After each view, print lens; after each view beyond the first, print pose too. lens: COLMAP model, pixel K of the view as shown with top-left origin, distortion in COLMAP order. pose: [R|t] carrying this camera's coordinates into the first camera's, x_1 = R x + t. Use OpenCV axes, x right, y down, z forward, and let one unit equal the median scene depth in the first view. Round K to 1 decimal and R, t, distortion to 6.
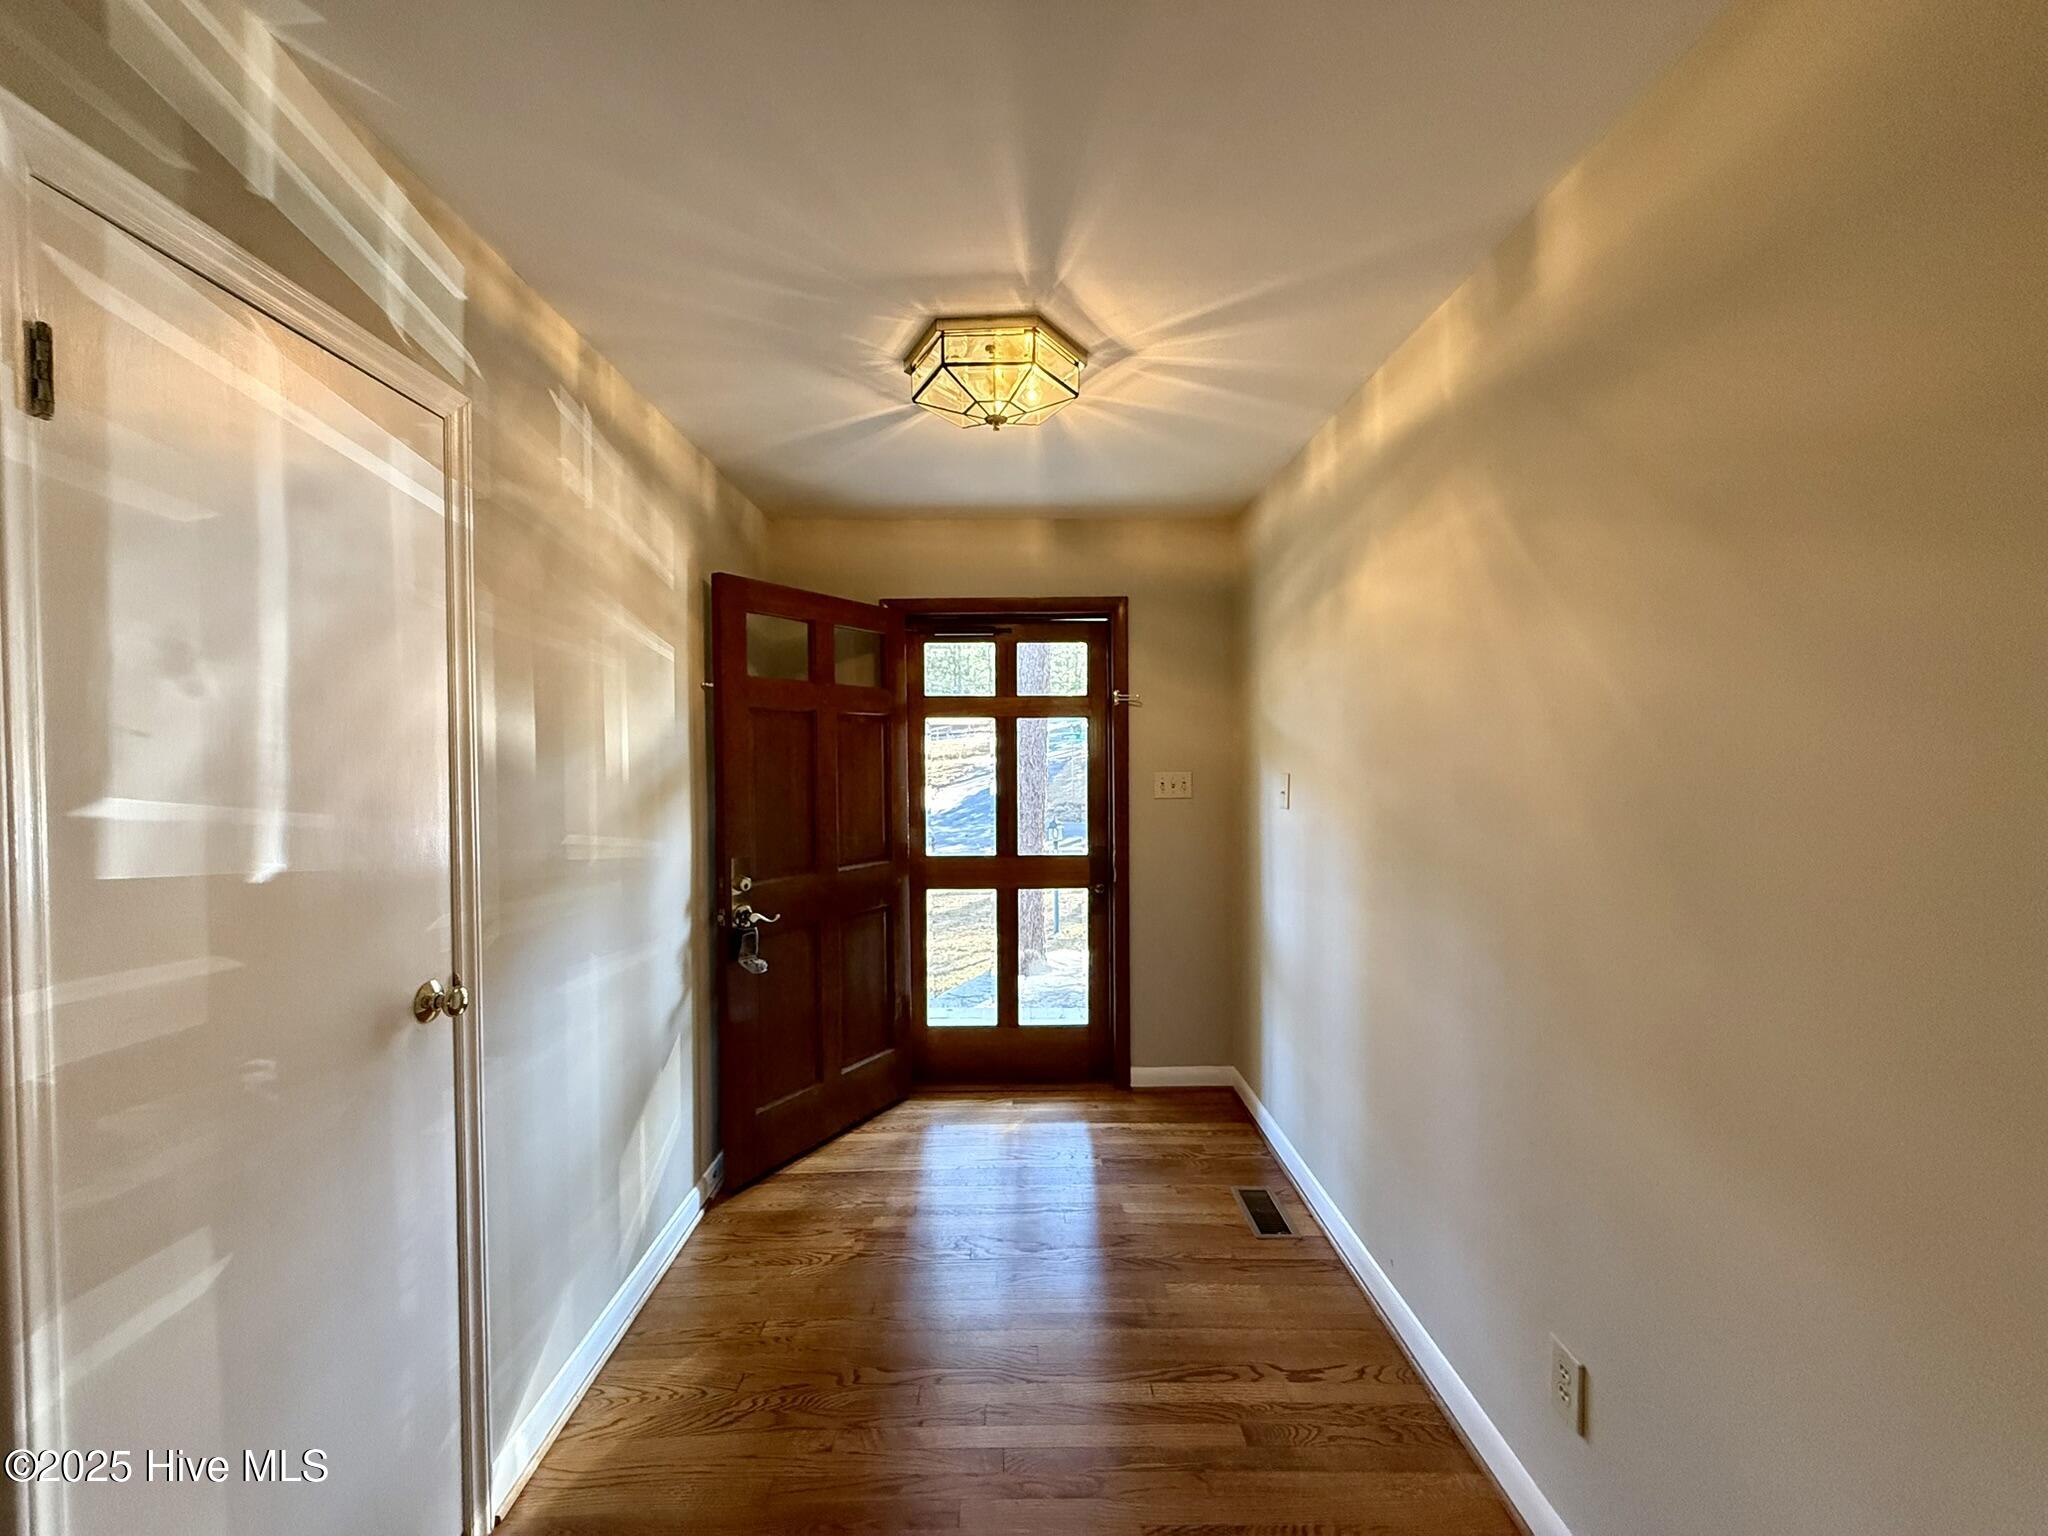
lens RADIAL K [[813.8, 0, 1024.3], [0, 813.8, 768.6], [0, 0, 1]] dist [-0.001471, -0.000050]
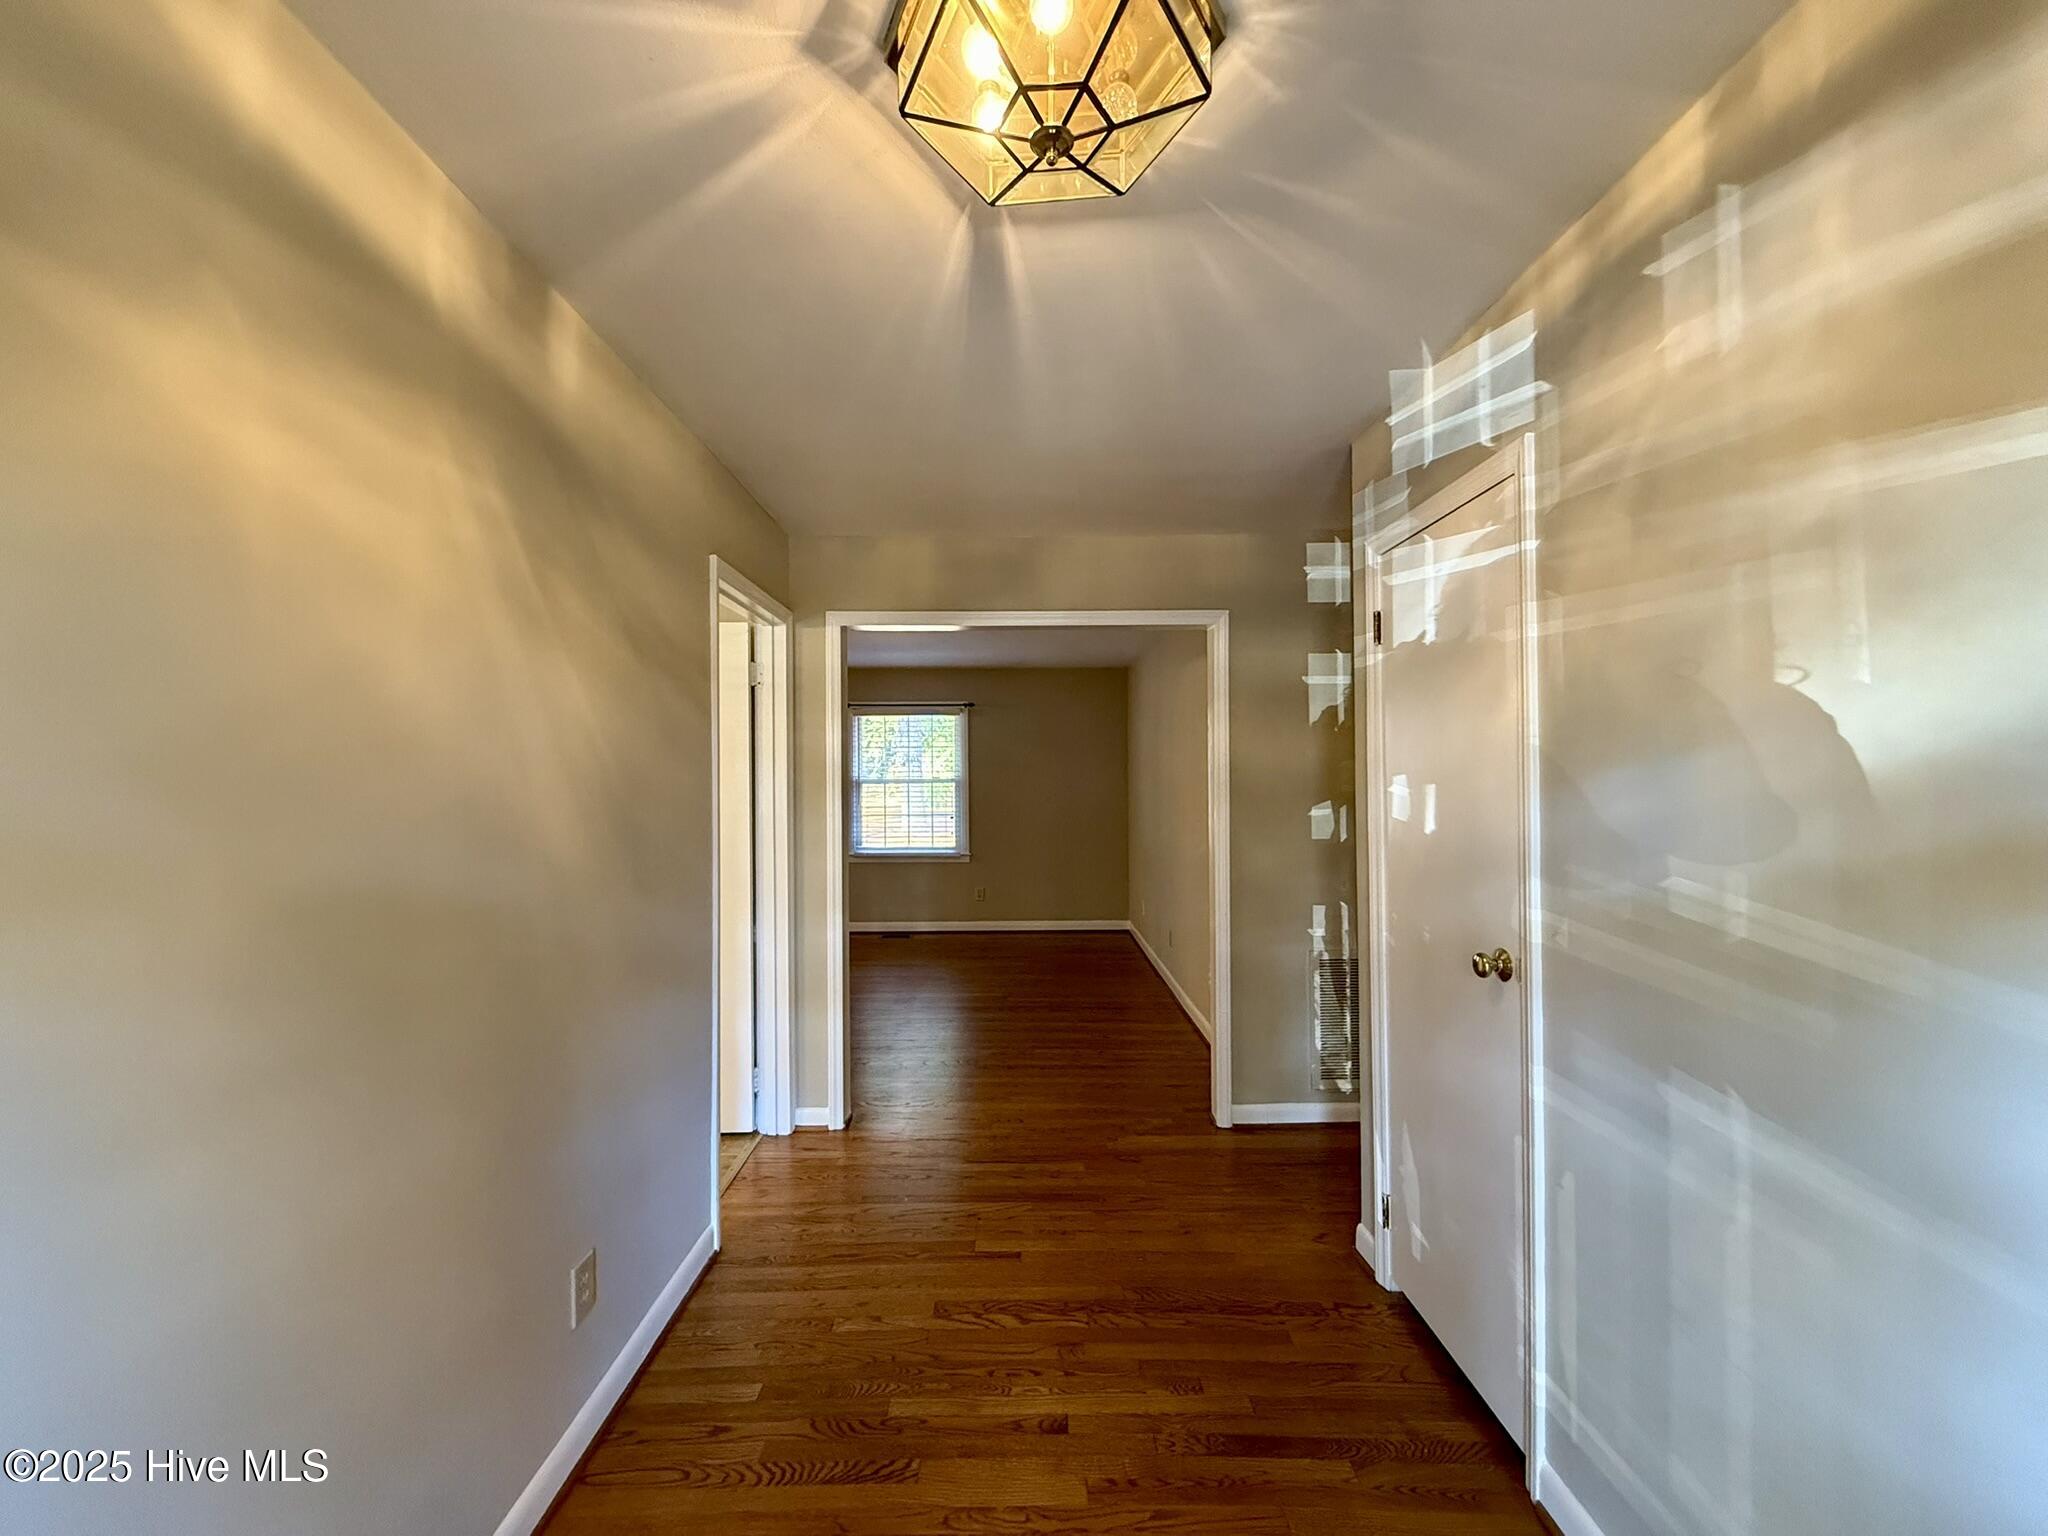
lens RADIAL K [[813.8, 0, 1023.3], [0, 813.8, 767.2], [0, 0, 1]] dist [-0.001471, -0.000050]
pose [[-0.999845, 0.012935, 0.011937, -0.021244], [0.013039, 0.999878, 0.008651, -0.029341], [-0.011823, 0.008805, -0.999891, 2.017158]]
